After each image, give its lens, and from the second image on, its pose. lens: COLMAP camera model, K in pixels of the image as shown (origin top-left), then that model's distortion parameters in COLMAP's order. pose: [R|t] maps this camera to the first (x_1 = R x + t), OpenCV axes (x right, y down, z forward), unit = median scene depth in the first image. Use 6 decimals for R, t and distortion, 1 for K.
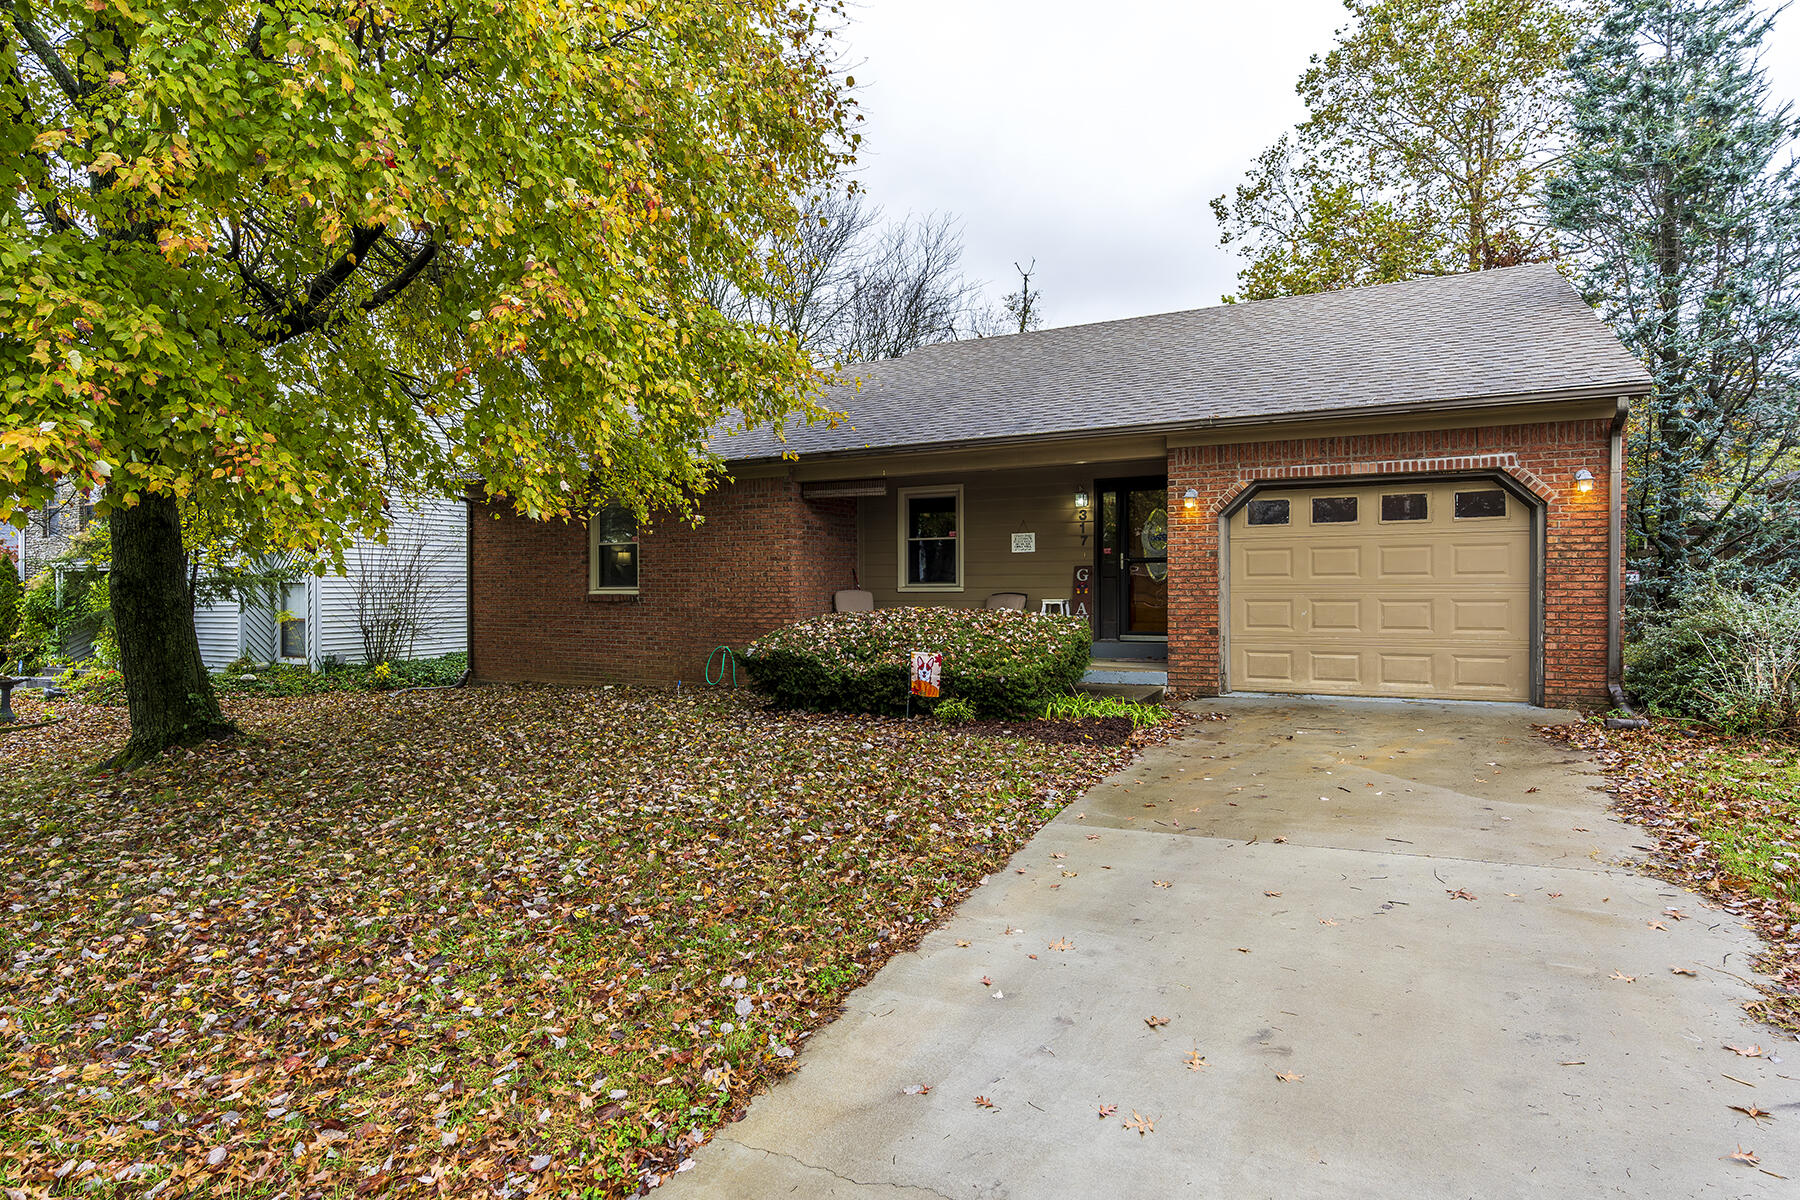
lens RADIAL K [[967.9, 0, 900.8], [0, 967.9, 597.4], [0, 0, 1]] dist [-0.016474, -0.000299]
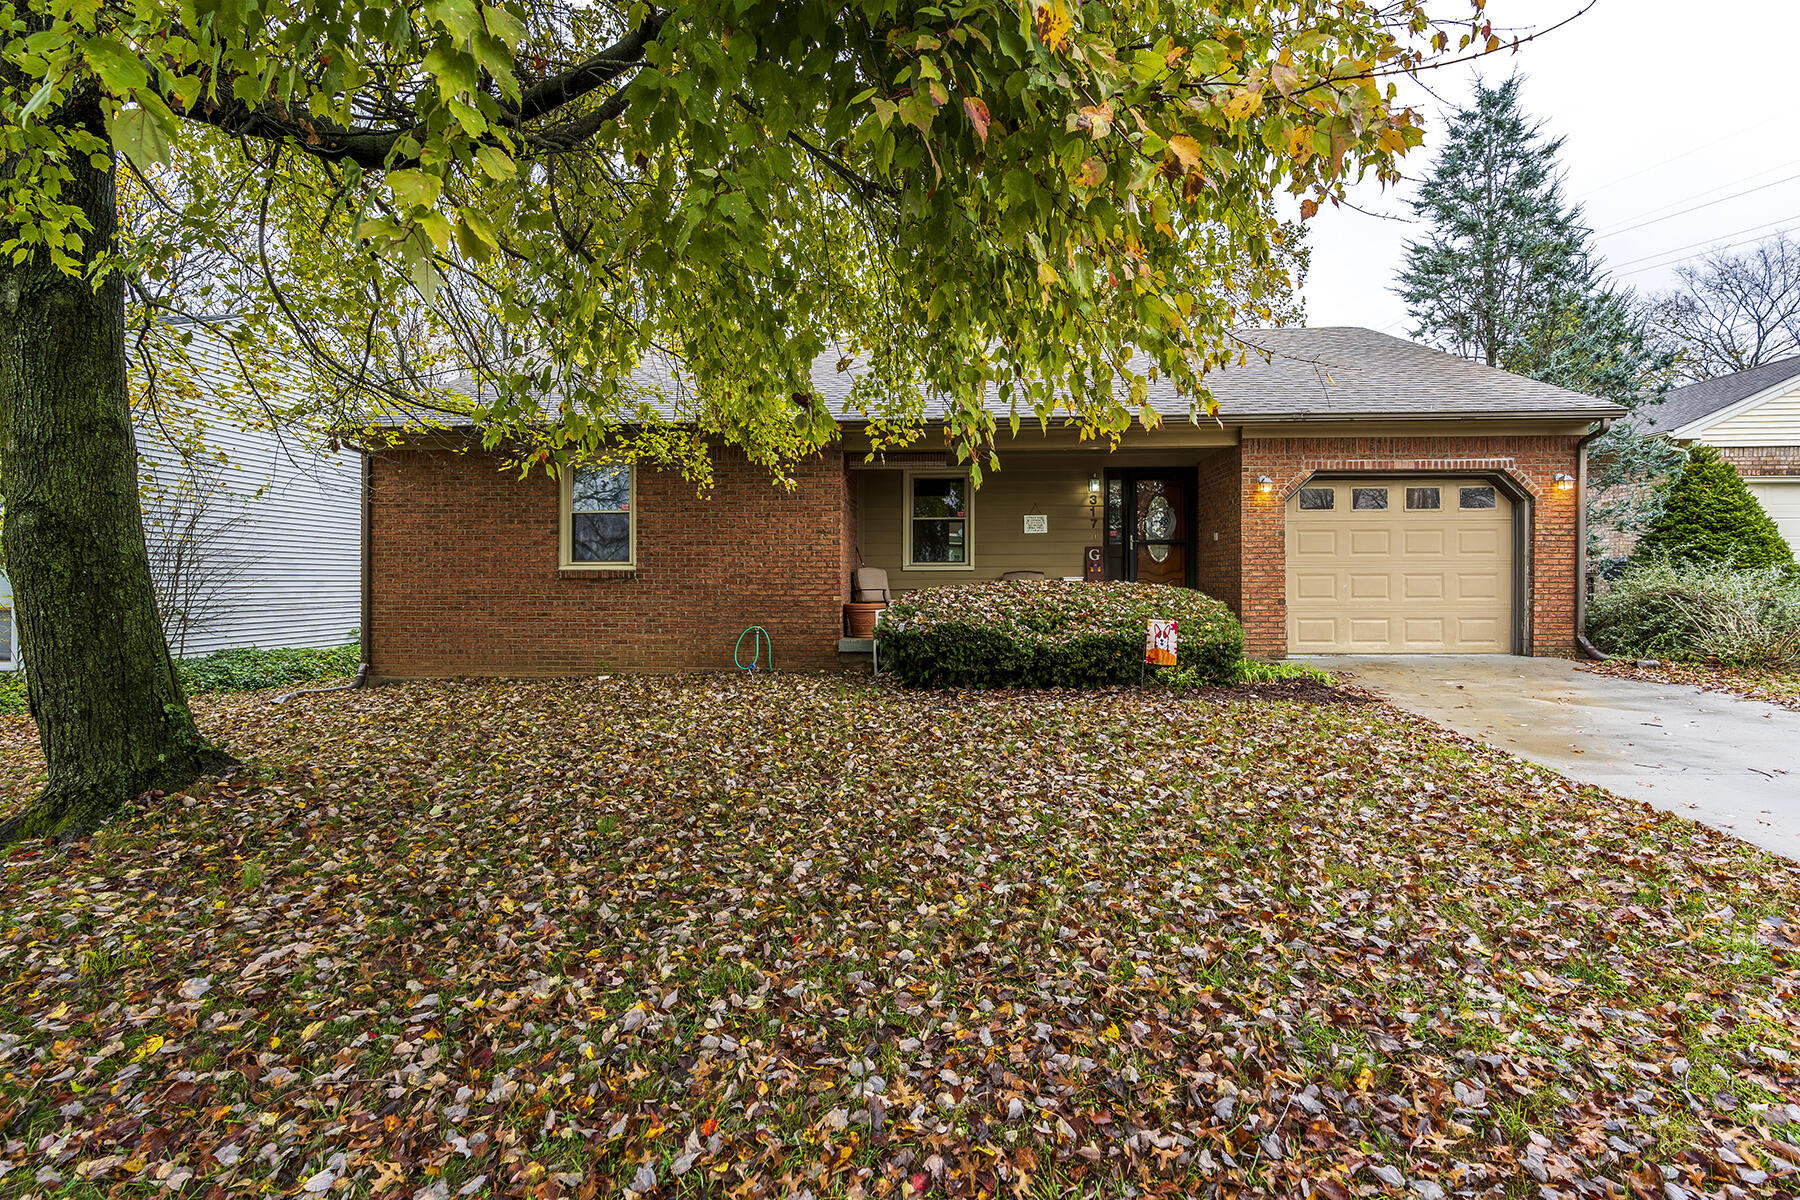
lens RADIAL K [[825.1, 0, 898.0], [0, 825.1, 592.4], [0, 0, 1]] dist [0.010549, 0.000114]
pose [[0.910713, -0.001102, 0.413038, -0.494214], [0.001500, 0.999999, -0.000639, 0.024701], [-0.413037, 0.001201, 0.910713, 0.295864]]
